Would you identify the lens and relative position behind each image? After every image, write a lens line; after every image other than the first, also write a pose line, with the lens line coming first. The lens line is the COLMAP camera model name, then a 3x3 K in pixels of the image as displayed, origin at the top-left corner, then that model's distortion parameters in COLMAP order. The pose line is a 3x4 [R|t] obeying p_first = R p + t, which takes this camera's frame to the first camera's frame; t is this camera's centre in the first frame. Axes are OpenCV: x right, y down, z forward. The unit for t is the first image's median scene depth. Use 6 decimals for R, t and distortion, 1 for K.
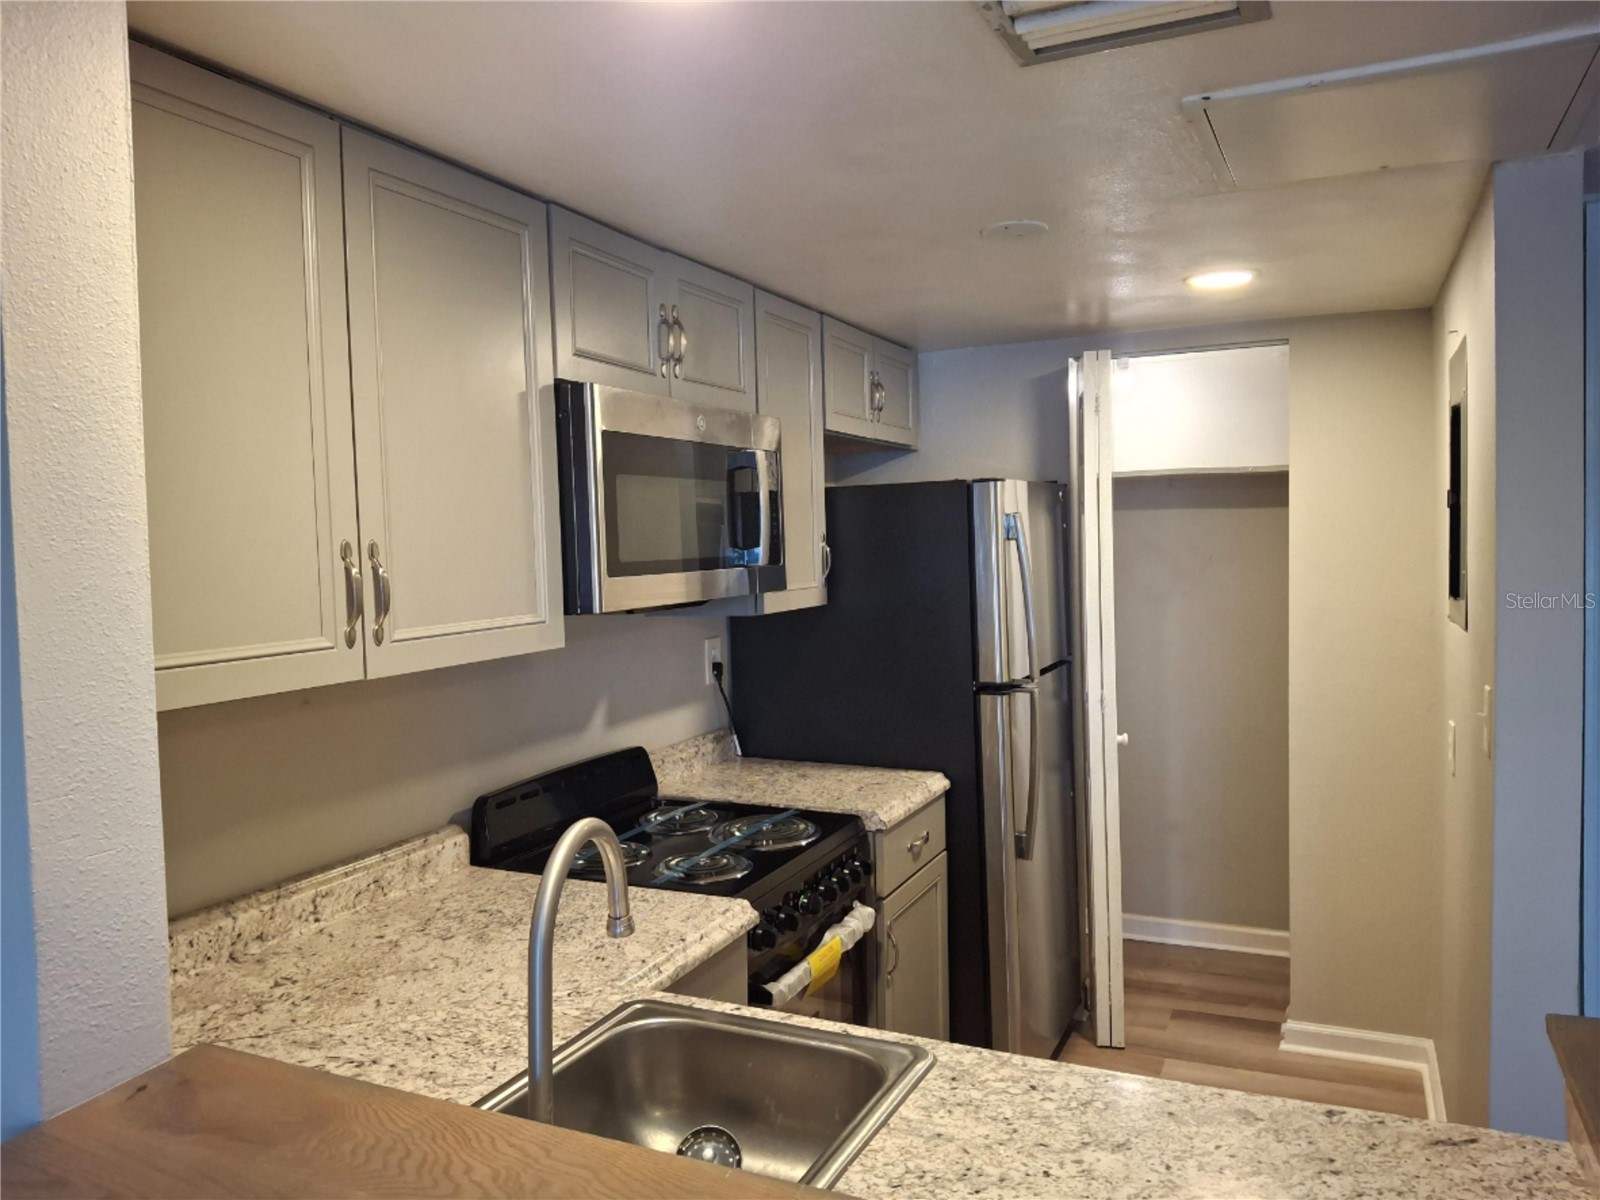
lens RADIAL K [[1179.8, 0, 800.0], [0, 1179.8, 600.0], [0, 0, 1]] dist [0.111600, -0.234602]
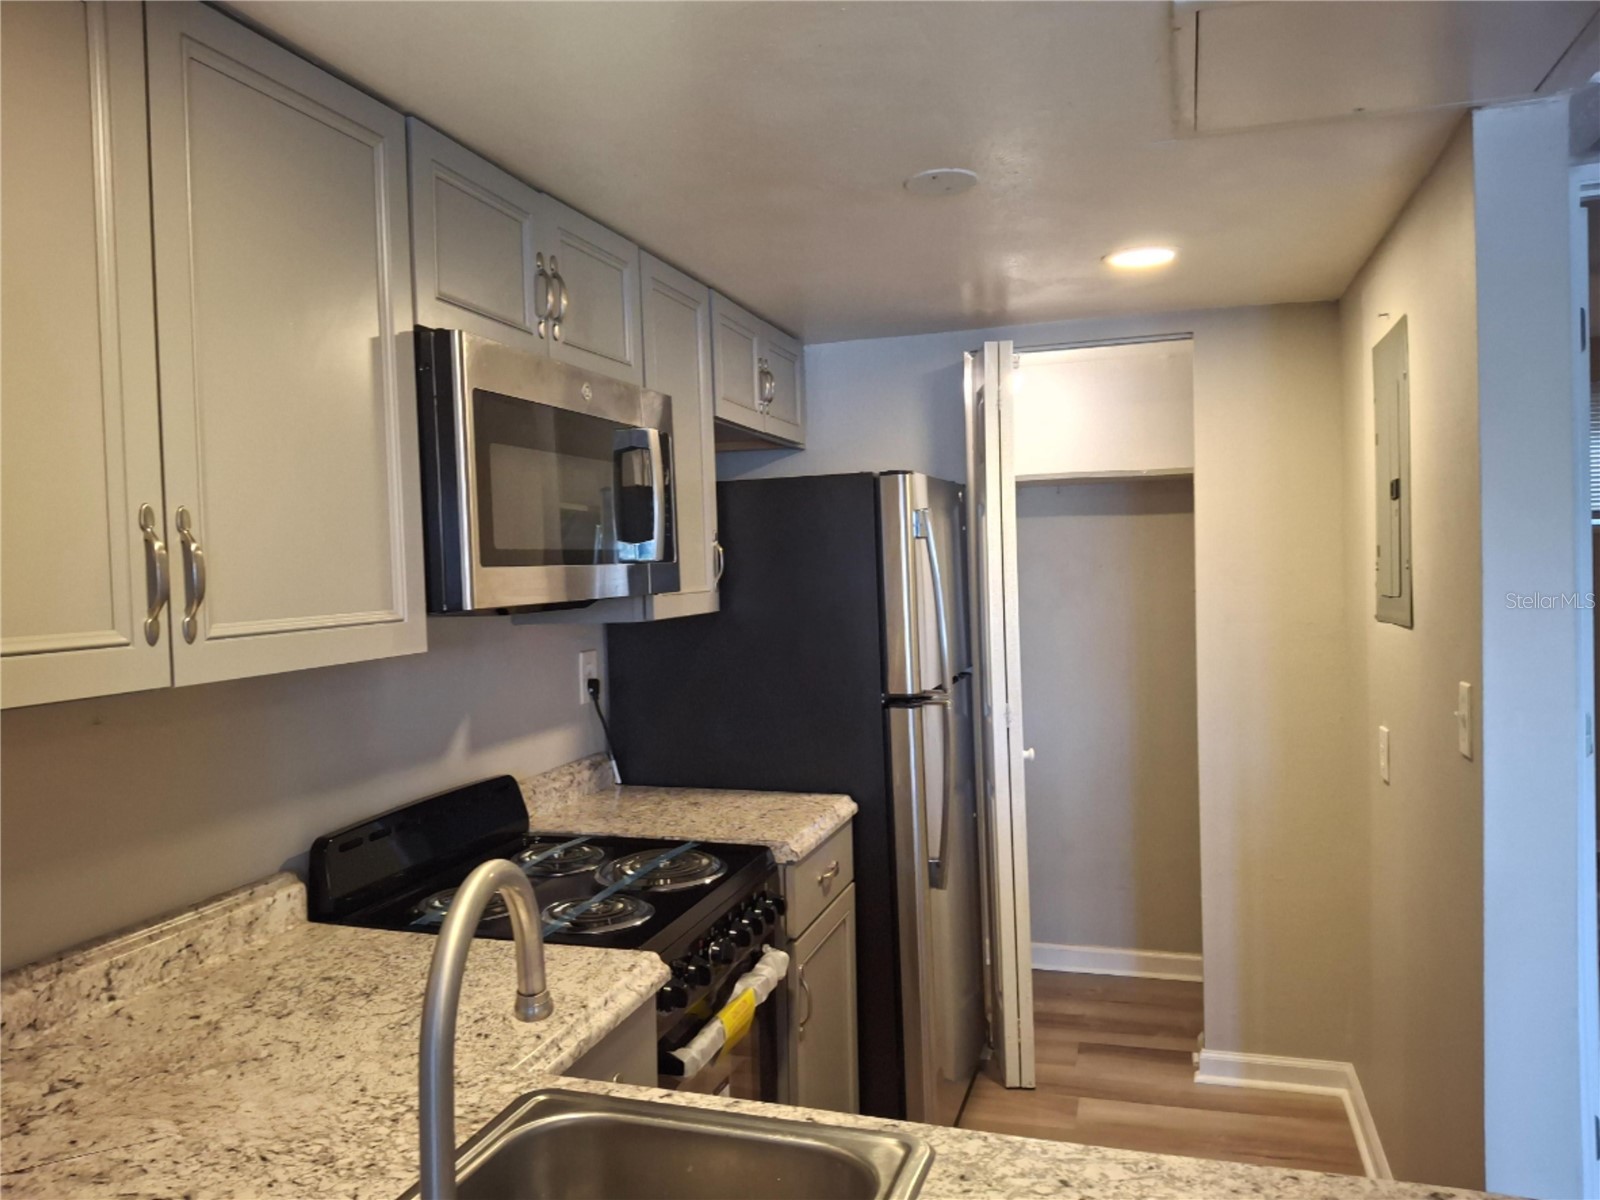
lens RADIAL K [[1189.4, 0, 781.4], [0, 1189.4, 608.7], [0, 0, 1]] dist [0.022055, -0.047078]
pose [[0.993043, -0.007003, 0.117541, -0.053409], [0.009208, 0.999791, -0.018228, 0.027895], [-0.117389, 0.019184, 0.992901, 0.156416]]
